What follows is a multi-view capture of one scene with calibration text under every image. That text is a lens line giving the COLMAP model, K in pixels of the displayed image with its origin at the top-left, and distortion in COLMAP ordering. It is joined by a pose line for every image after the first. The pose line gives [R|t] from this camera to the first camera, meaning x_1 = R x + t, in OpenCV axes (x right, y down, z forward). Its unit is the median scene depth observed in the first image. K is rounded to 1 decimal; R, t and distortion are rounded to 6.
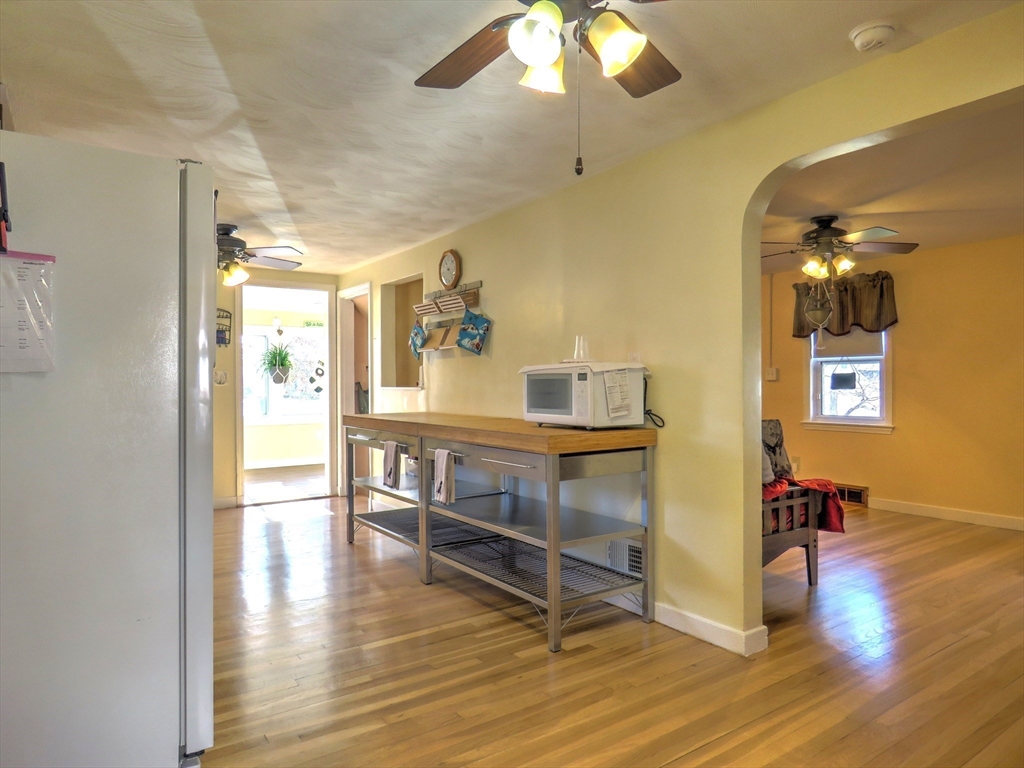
lens RADIAL K [[655.4, 0, 510.9], [0, 655.4, 380.4], [0, 0, 1]] dist [-0.002421, -0.006797]
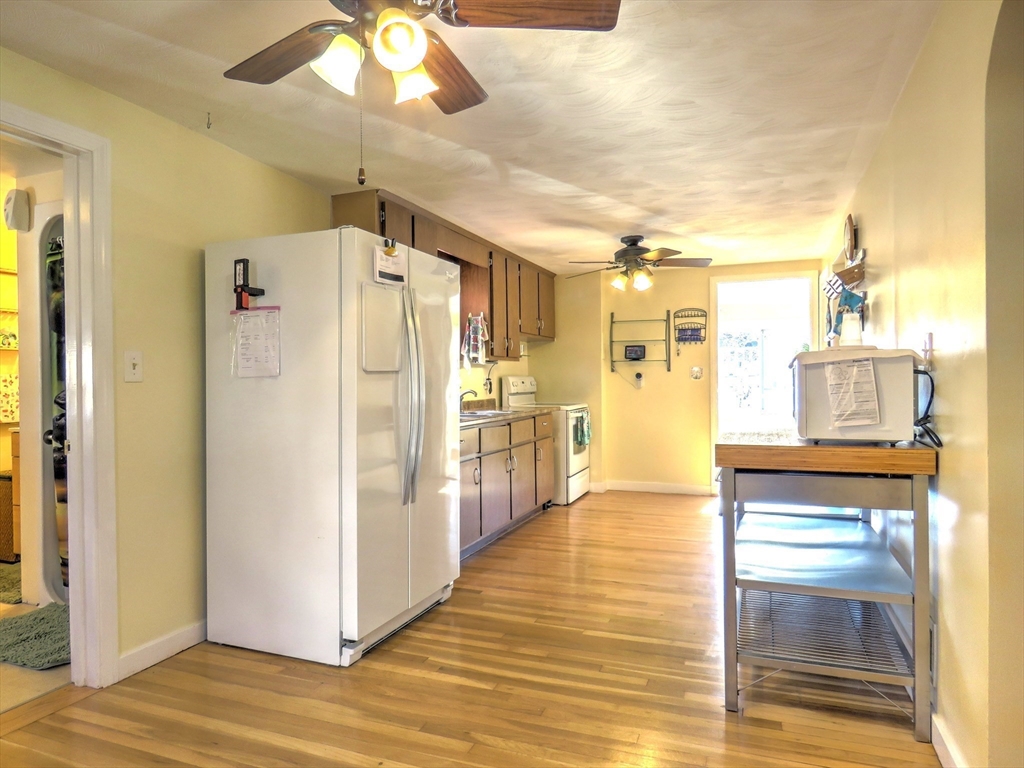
lens RADIAL K [[655.4, 0, 509.3], [0, 655.4, 379.7], [0, 0, 1]] dist [-0.002421, -0.006797]
pose [[0.557241, -0.001796, -0.830349, 0.523172], [0.009822, 0.999942, 0.004428, -0.002261], [0.830293, -0.010624, 0.557226, 0.287974]]
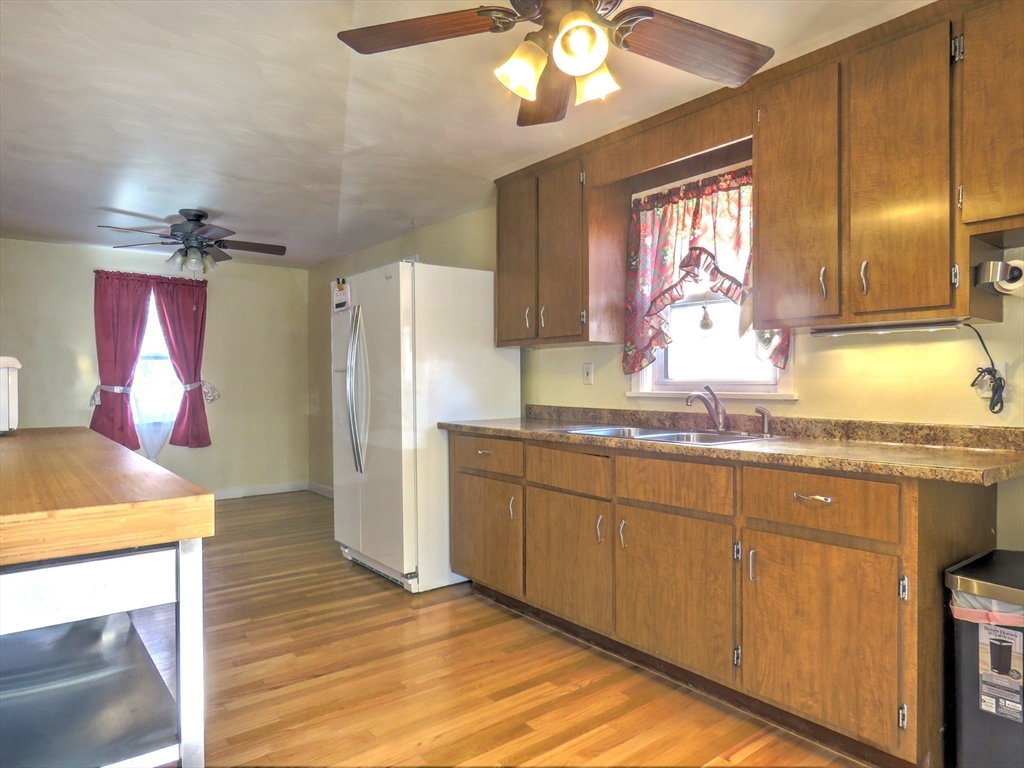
lens RADIAL K [[655.4, 0, 506.4], [0, 655.4, 381.5], [0, 0, 1]] dist [-0.002421, -0.006797]
pose [[-0.998184, 0.001947, -0.060206, -0.522722], [0.001769, 0.999994, 0.003008, 0.010496], [0.060212, 0.002896, -0.998181, 1.892294]]
